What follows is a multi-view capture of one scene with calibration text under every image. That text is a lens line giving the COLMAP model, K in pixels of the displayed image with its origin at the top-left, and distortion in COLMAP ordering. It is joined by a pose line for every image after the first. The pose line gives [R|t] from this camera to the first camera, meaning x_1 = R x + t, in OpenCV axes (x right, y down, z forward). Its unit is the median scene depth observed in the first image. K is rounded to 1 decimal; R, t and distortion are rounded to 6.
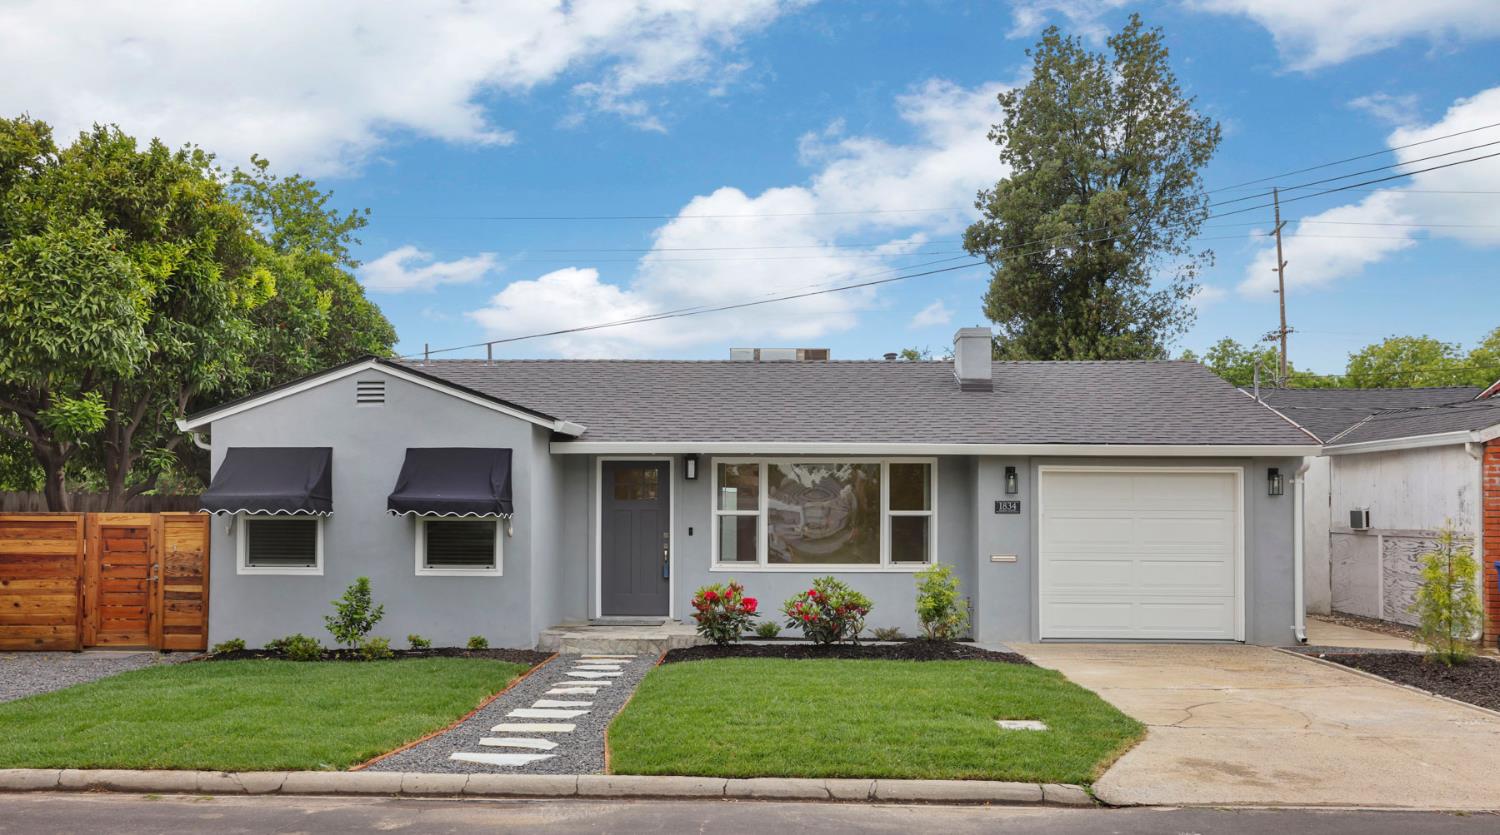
lens RADIAL K [[1280.6, 0, 748.6], [0, 1280.6, 447.2], [0, 0, 1]] dist [-0.003565, 0.029398]
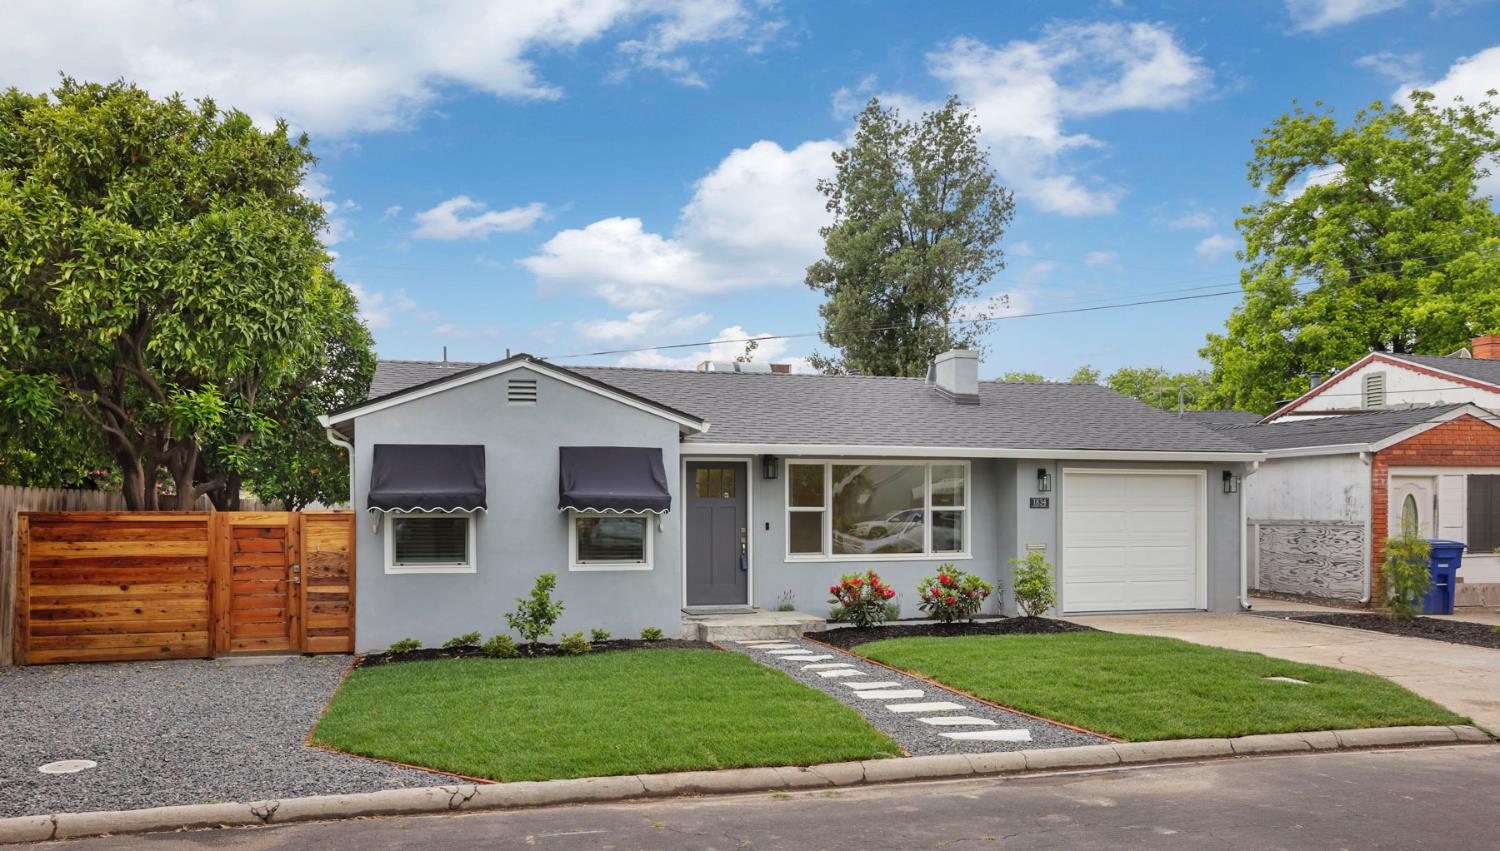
lens RADIAL K [[1116.3, 0, 758.1], [0, 1116.3, 468.8], [0, 0, 1]] dist [-0.011564, -0.004313]
pose [[0.954969, 0.005583, 0.296653, -0.379936], [-0.009042, 0.999906, 0.010290, 0.007615], [-0.296568, -0.012509, 0.954930, 0.101249]]
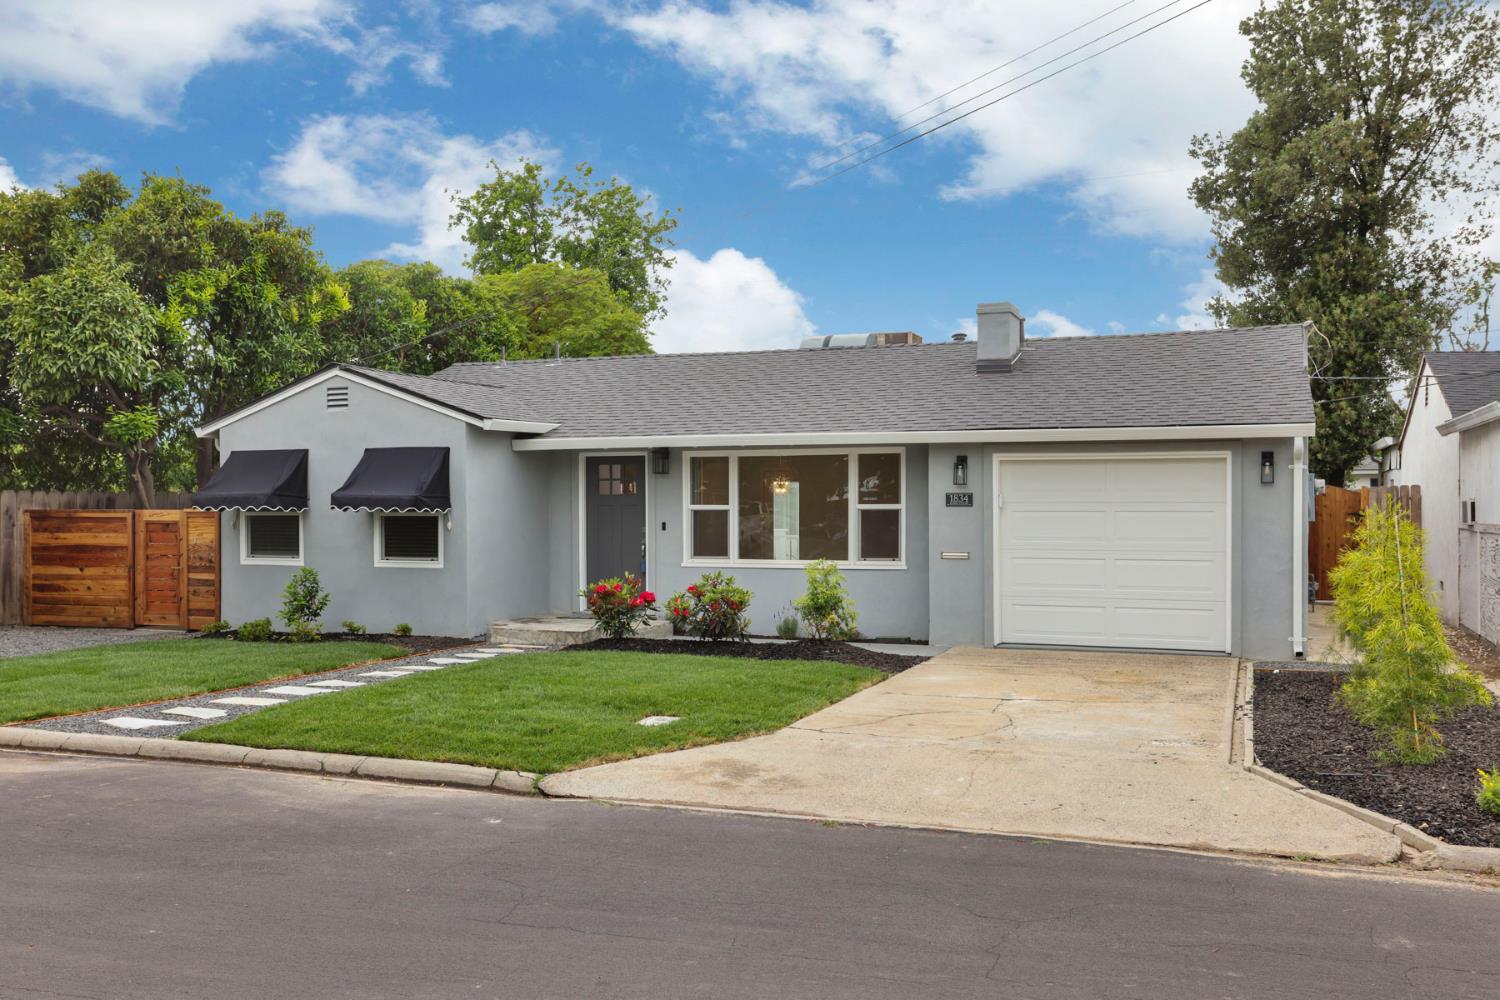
lens RADIAL K [[1360.1, 0, 742.3], [0, 1360.1, 505.0], [0, 0, 1]] dist [0.008510, 0.006821]
pose [[0.938610, -0.005729, -0.344933, 0.424038], [0.021769, 0.998853, 0.042647, 0.006215], [0.344293, -0.047538, 0.937658, 0.035499]]
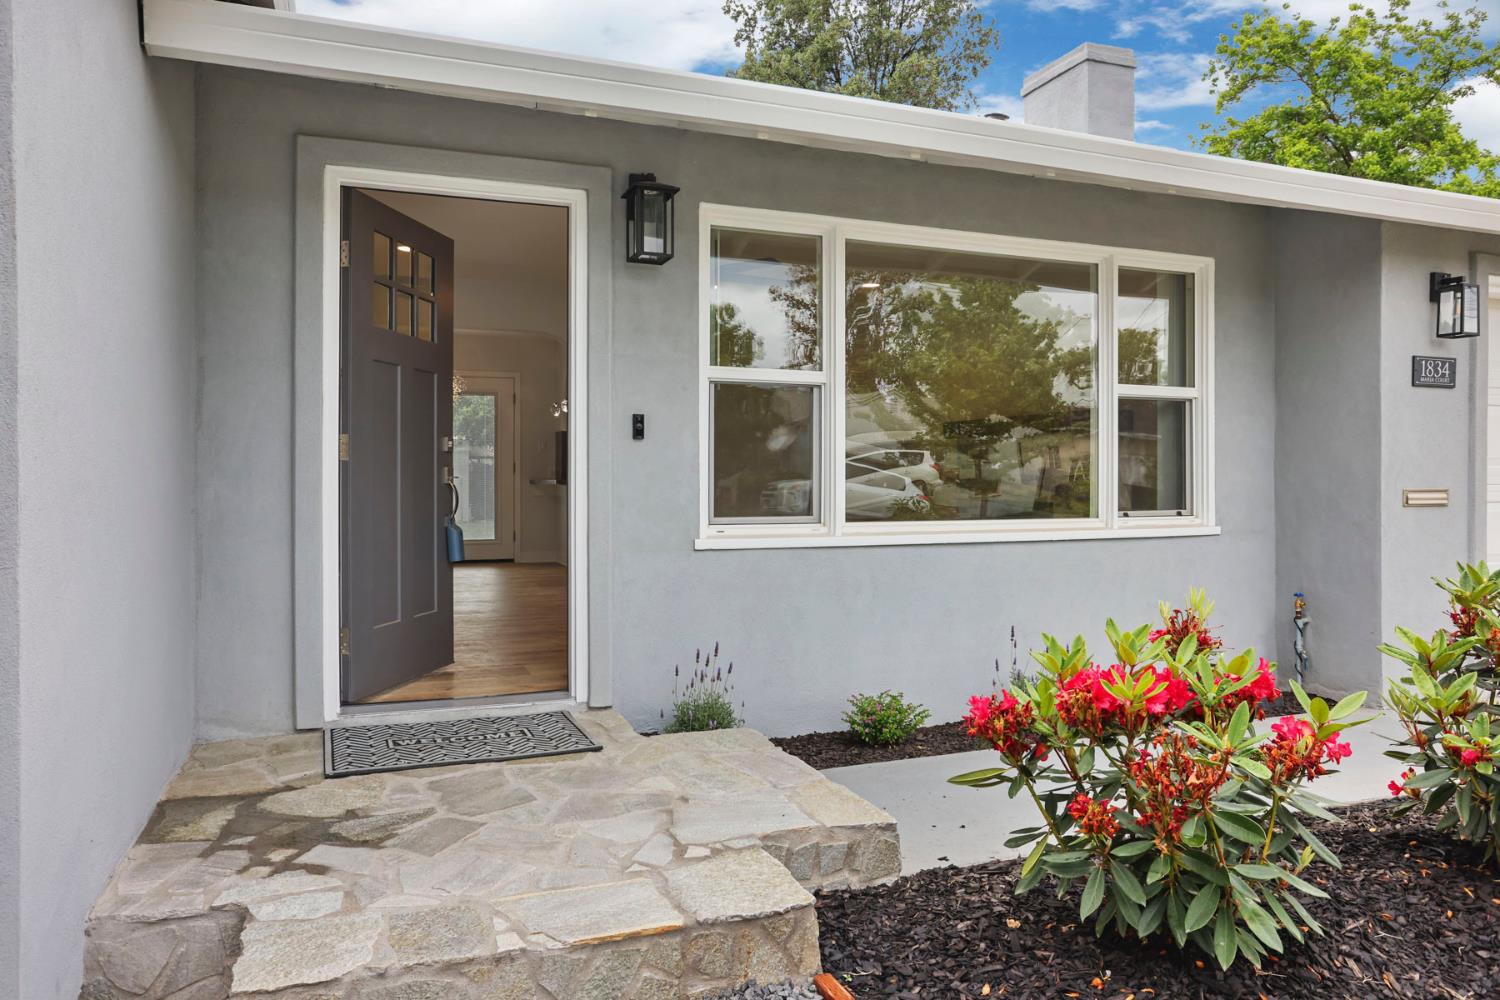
lens RADIAL K [[1017.2, 0, 751.2], [0, 1017.2, 500.3], [0, 0, 1]] dist [-0.011731, -0.003959]
pose [[0.919848, -0.011406, 0.392110, -0.134566], [-0.015428, 0.997752, 0.065216, 0.075567], [-0.391972, -0.066038, 0.917604, 0.850449]]
